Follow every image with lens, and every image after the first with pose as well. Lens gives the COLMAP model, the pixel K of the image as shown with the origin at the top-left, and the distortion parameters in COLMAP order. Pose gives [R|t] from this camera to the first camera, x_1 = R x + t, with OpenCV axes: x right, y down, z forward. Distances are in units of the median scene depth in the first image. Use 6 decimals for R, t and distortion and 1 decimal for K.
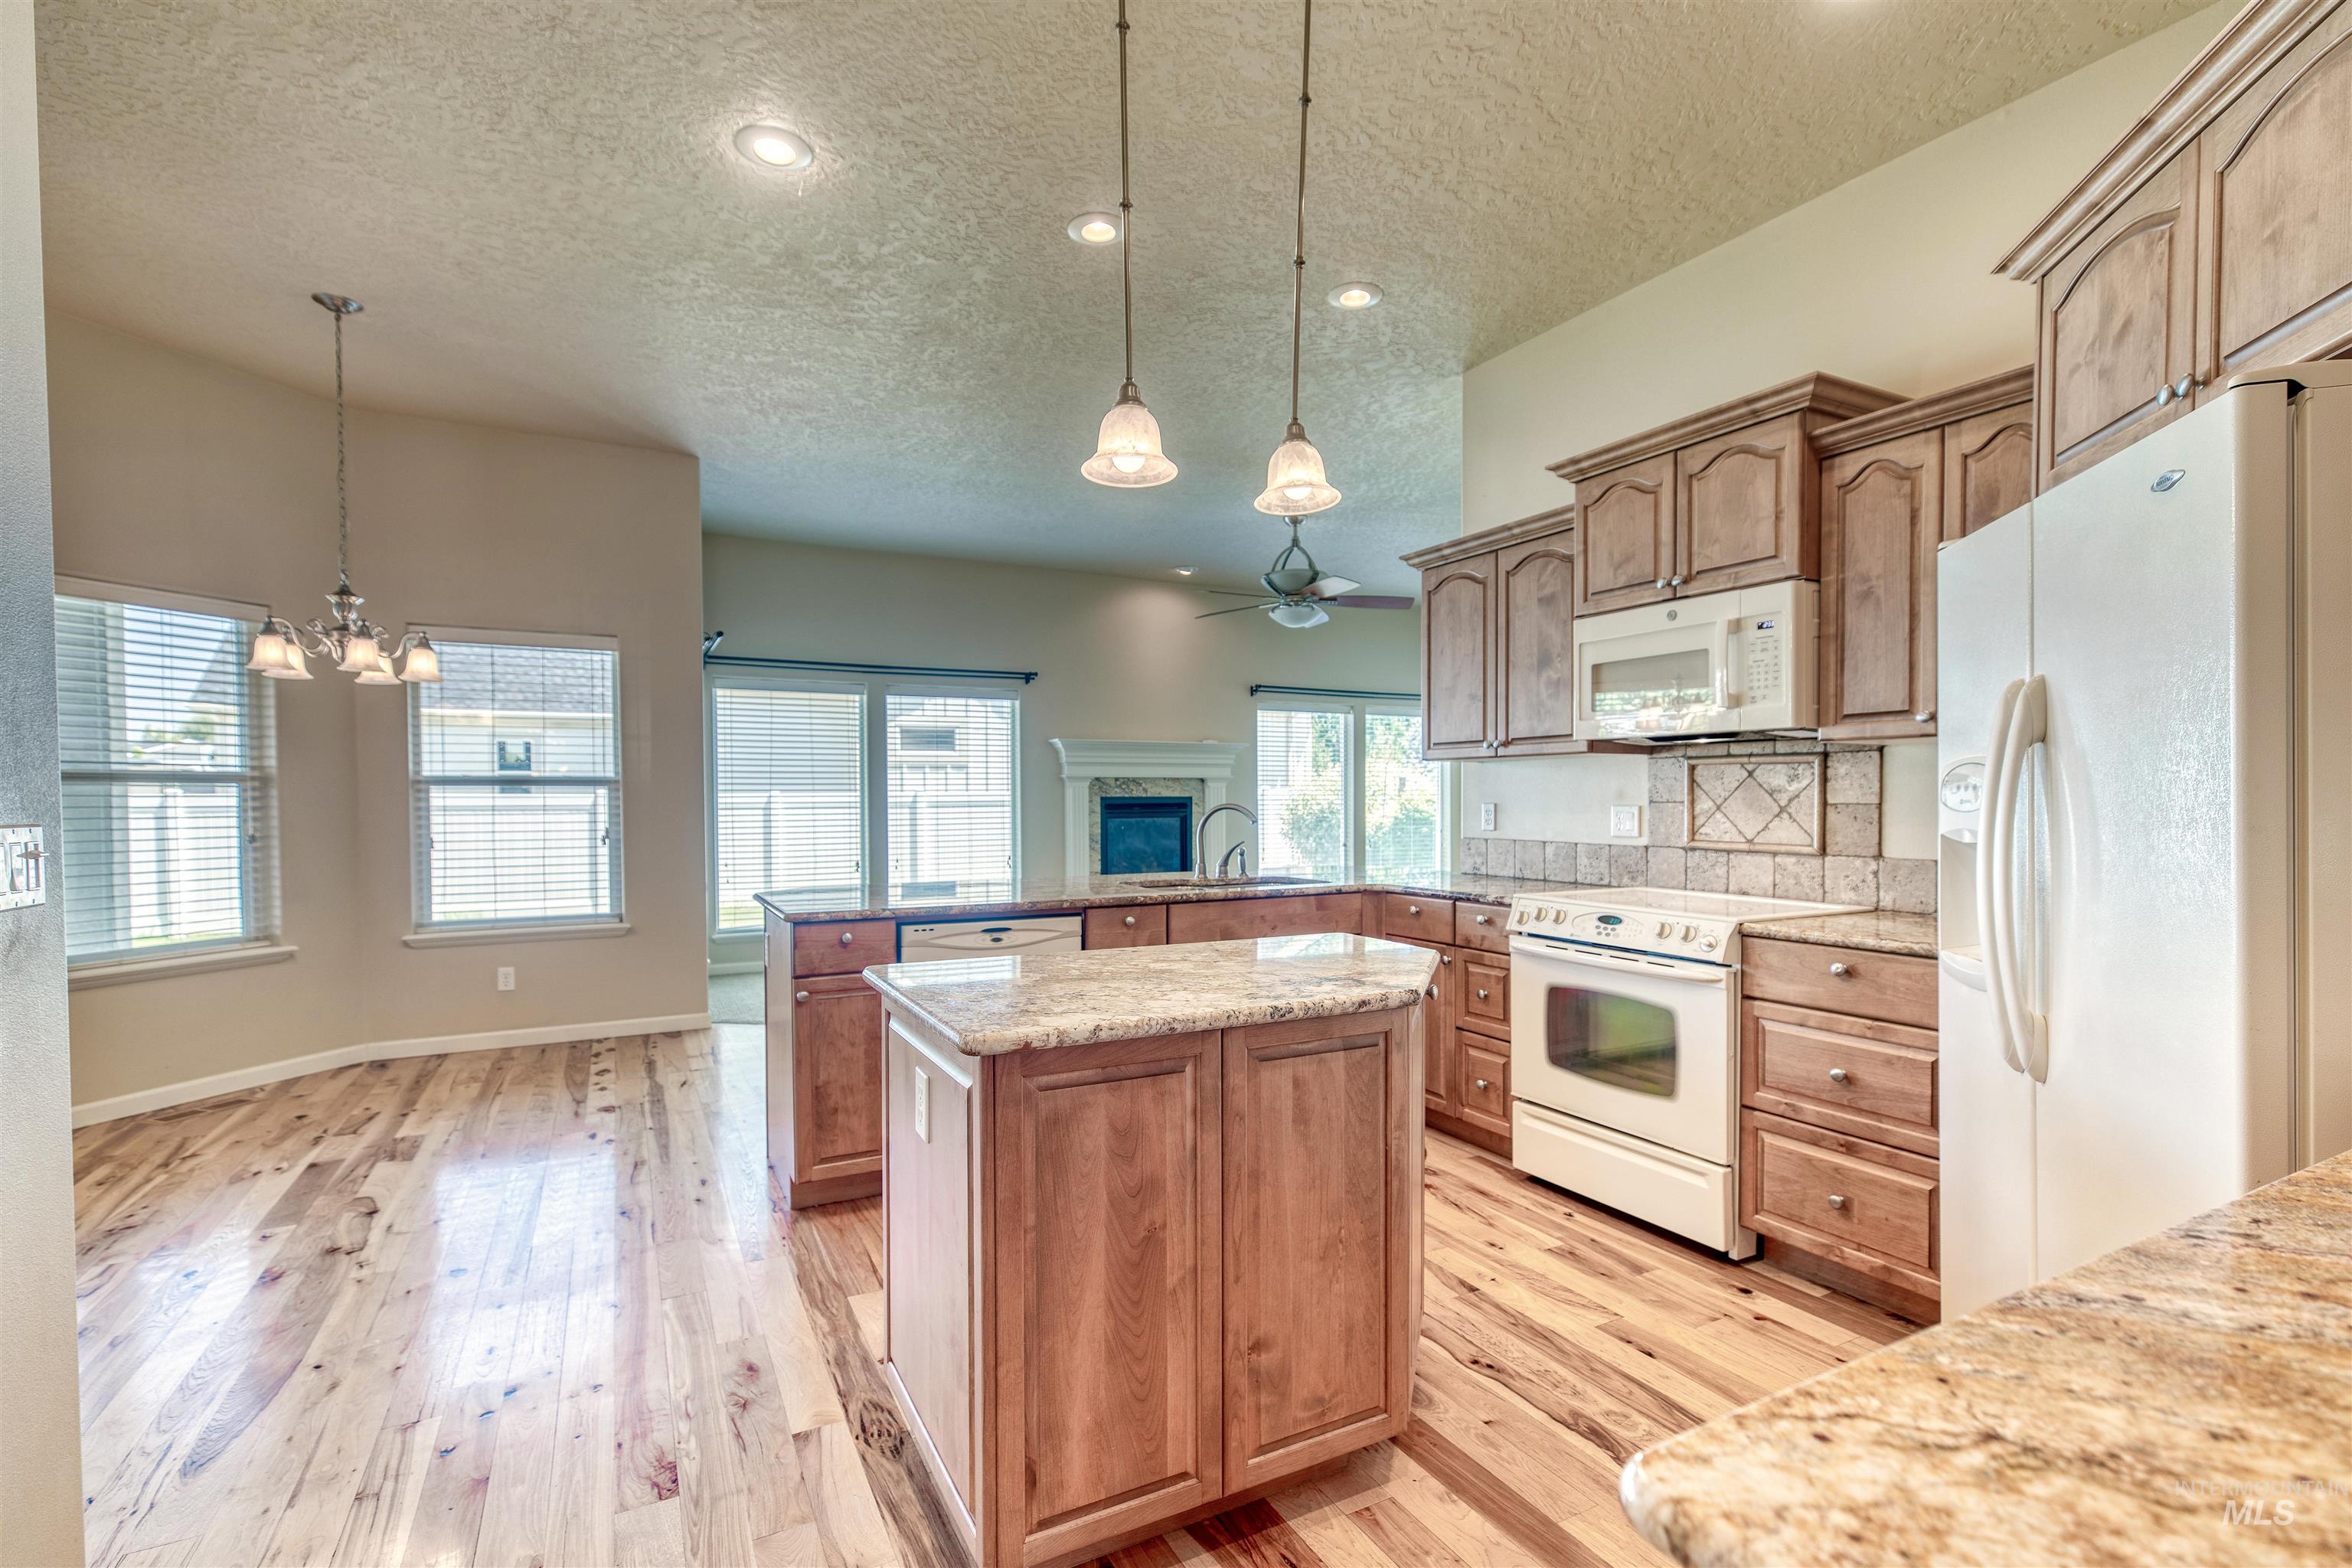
lens RADIAL K [[1081.2, 0, 1183.0], [0, 1081.2, 802.5], [0, 0, 1]] dist [-0.001217, -0.000076]
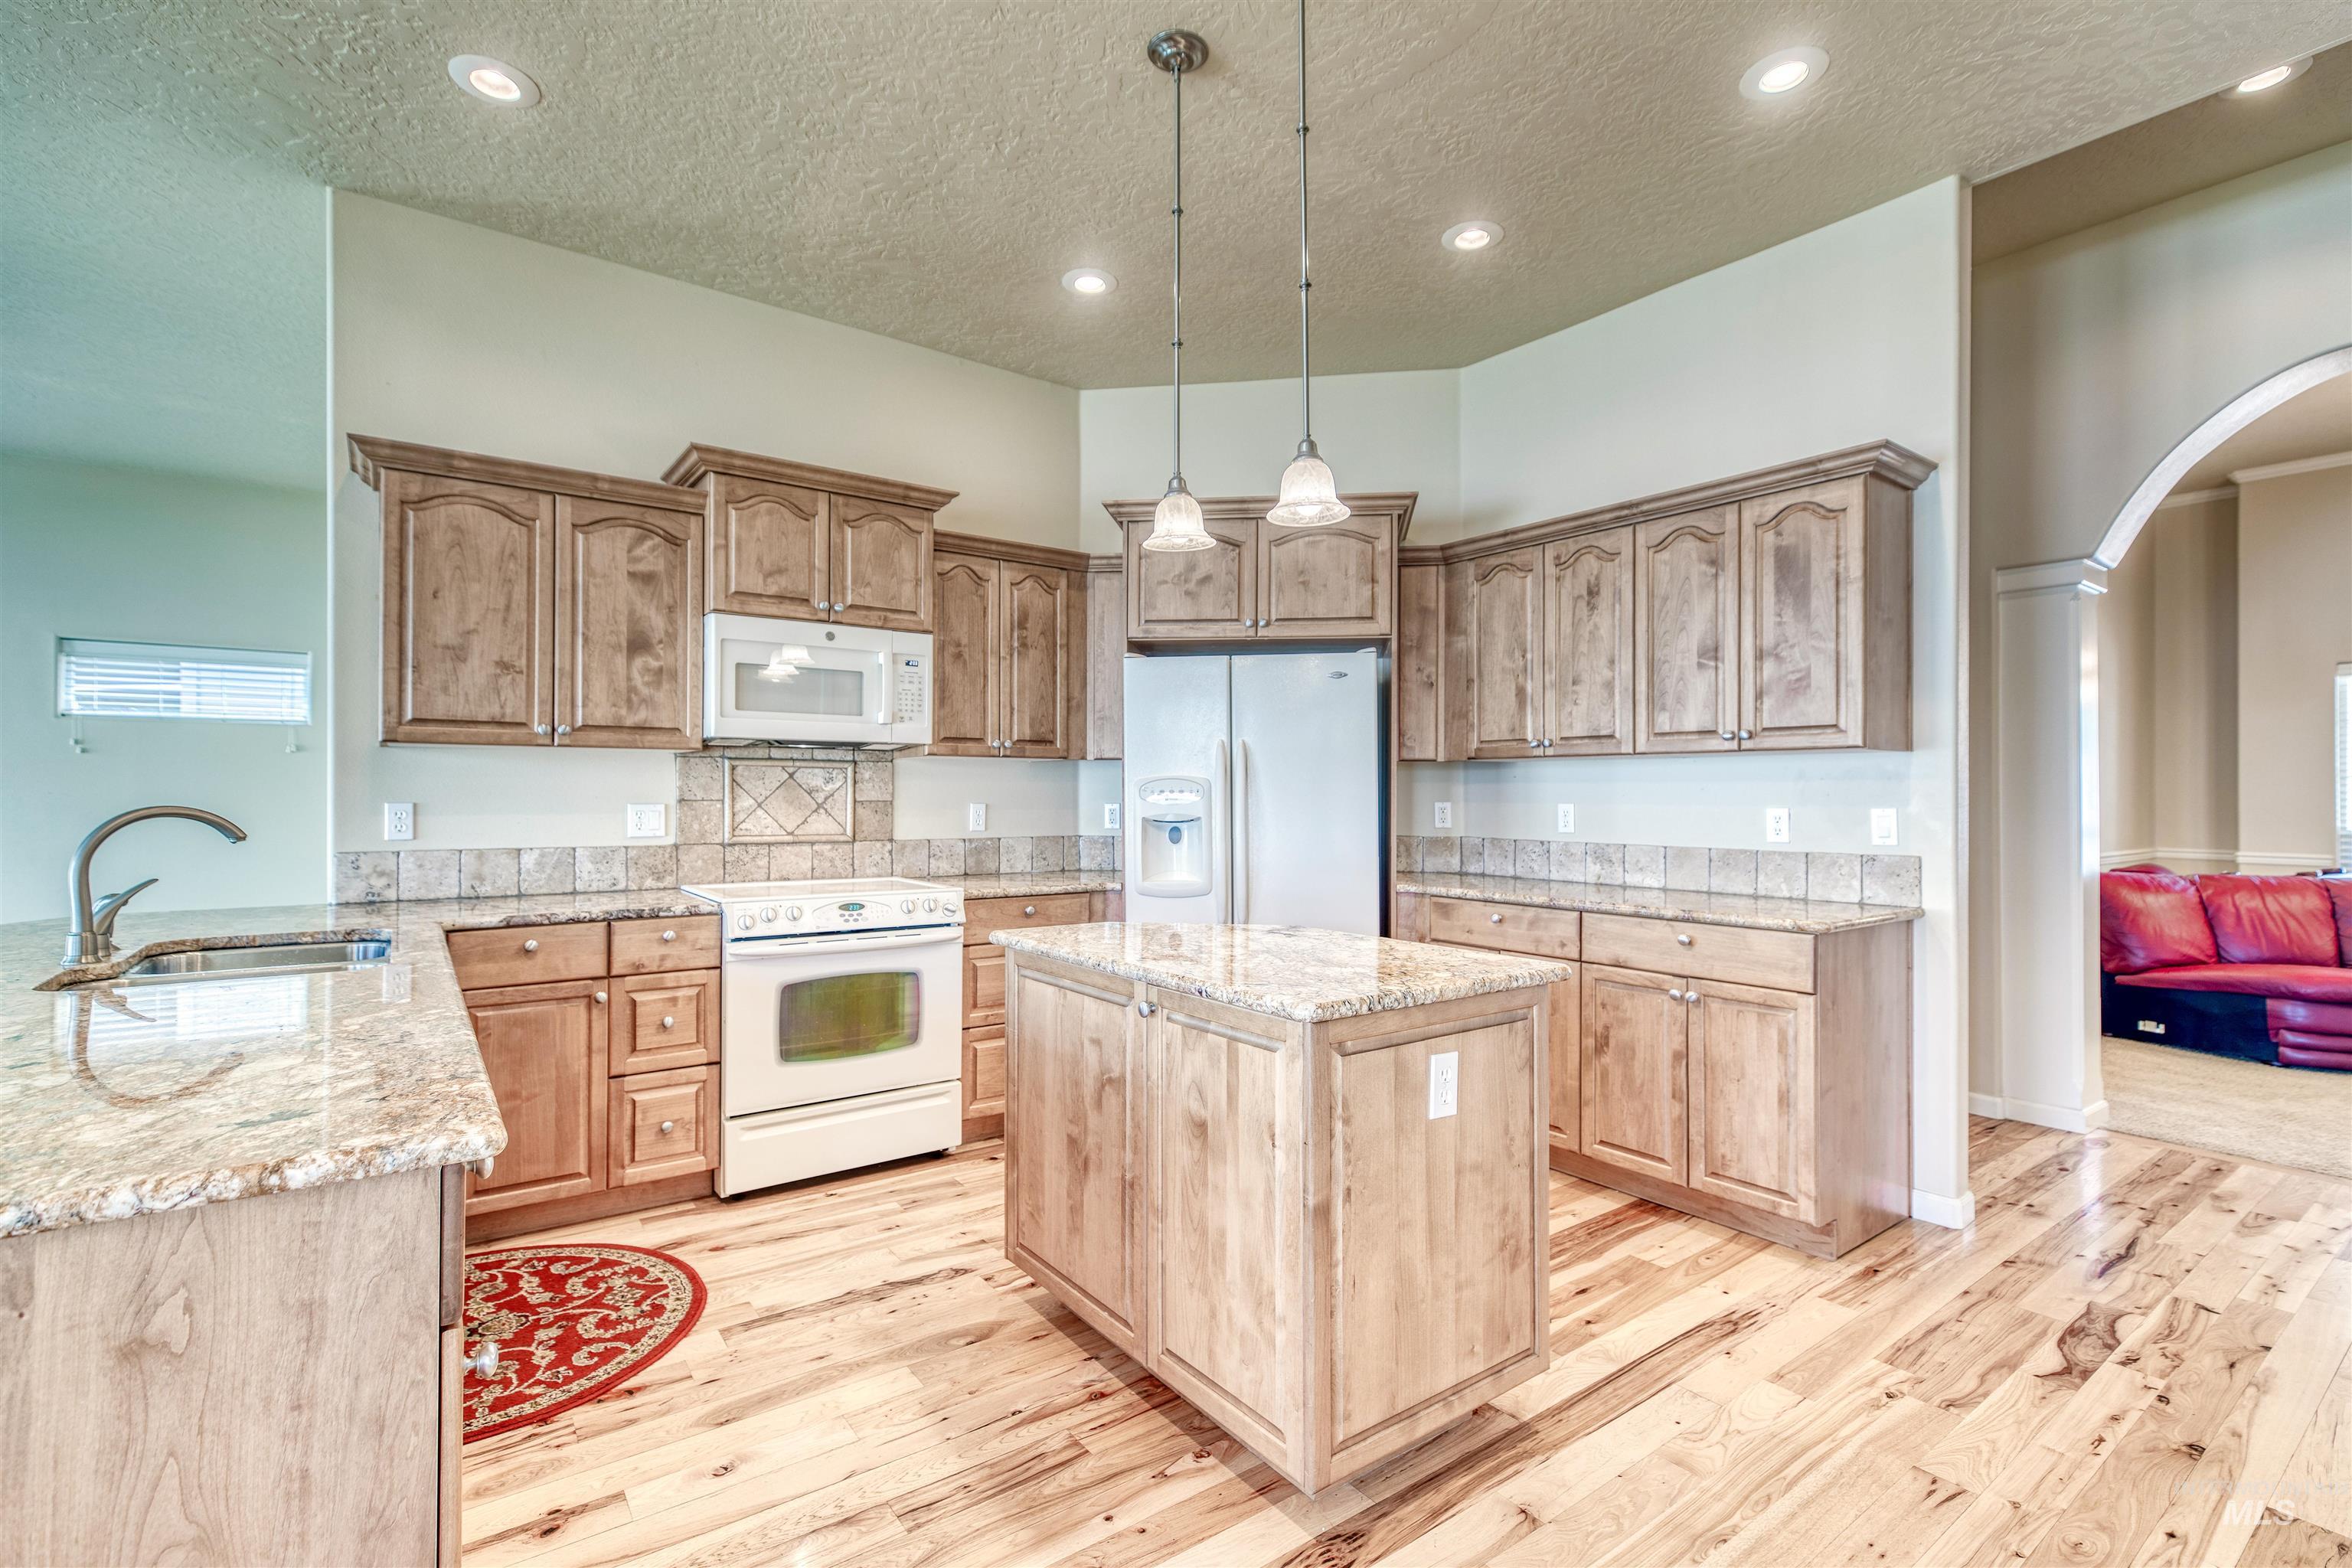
lens RADIAL K [[1045.7, 0, 1185.3], [0, 1045.7, 785.8], [0, 0, 1]] dist [0.002012, 0.000224]
pose [[-0.142381, 0.008558, 0.989775, -0.582535], [0.002248, 0.999963, -0.008323, -0.004826], [-0.989809, 0.001040, -0.142395, 0.665432]]
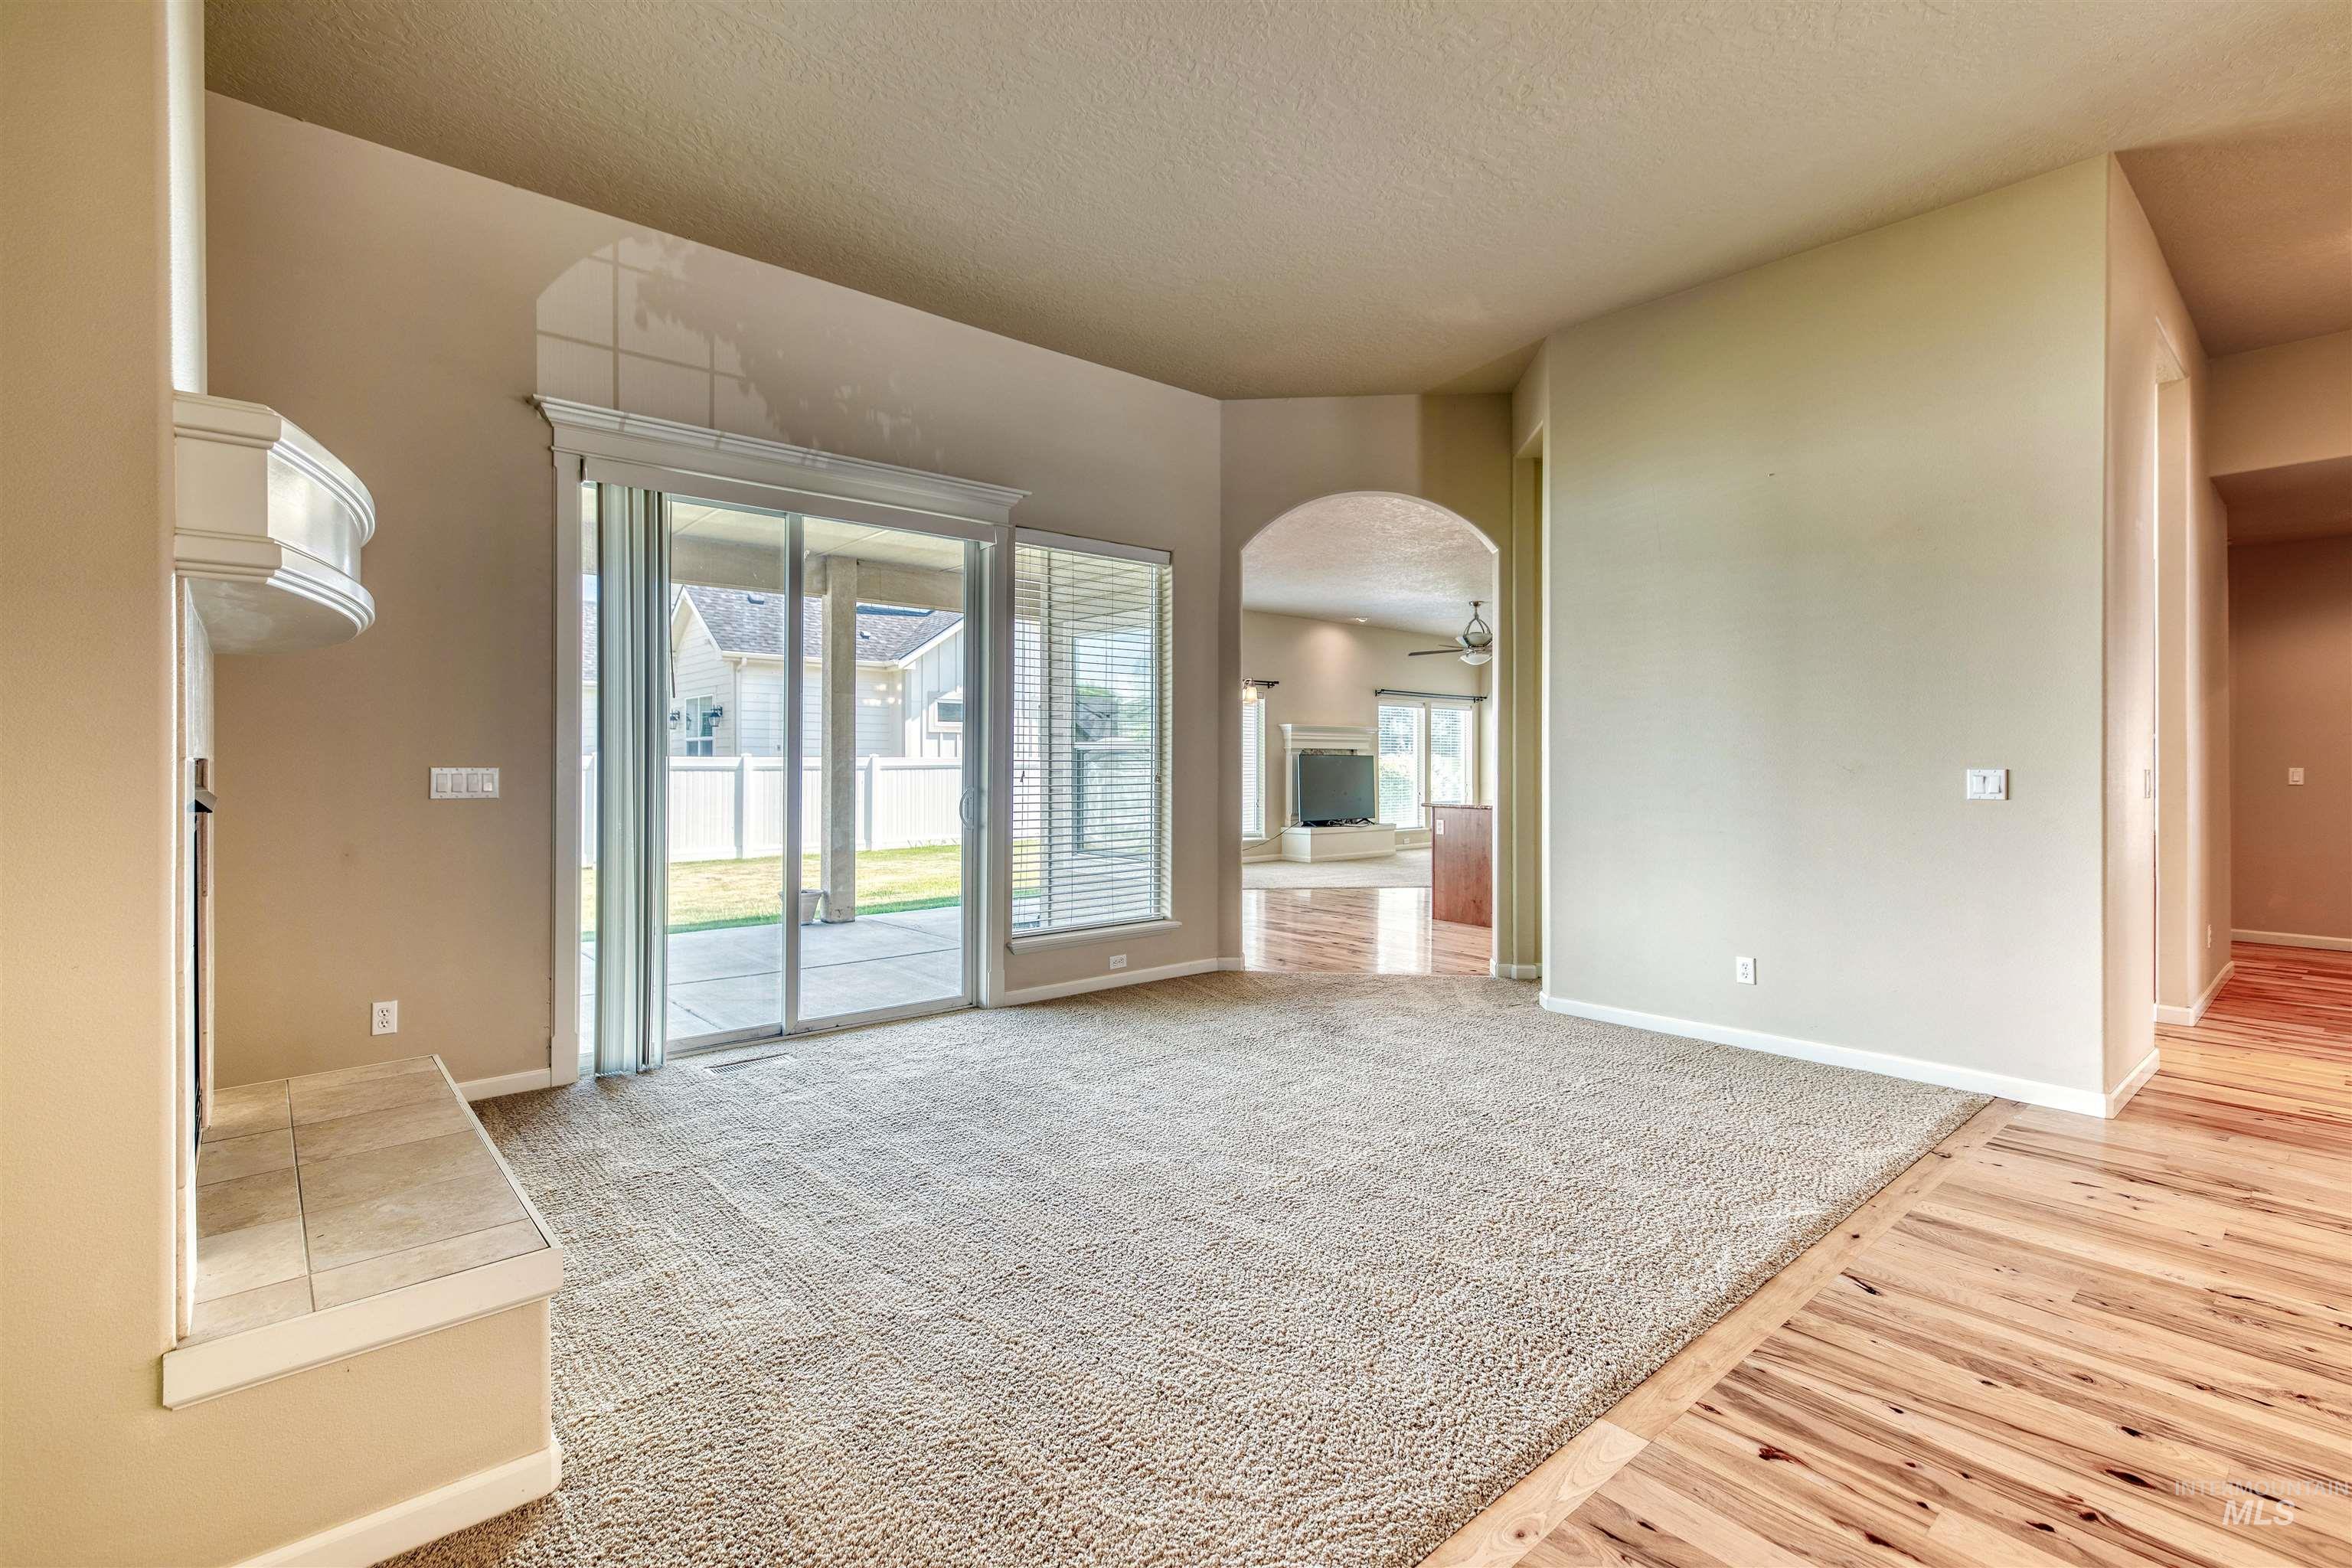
lens RADIAL K [[1069.6, 0, 1180.1], [0, 1069.6, 771.0], [0, 0, 1]] dist [0.001284, 0.000346]
pose [[0.974158, 0.000475, 0.225865, -1.384590], [-0.001277, 0.999993, 0.003406, 0.007479], [-0.225862, -0.003607, 0.974153, -1.075562]]
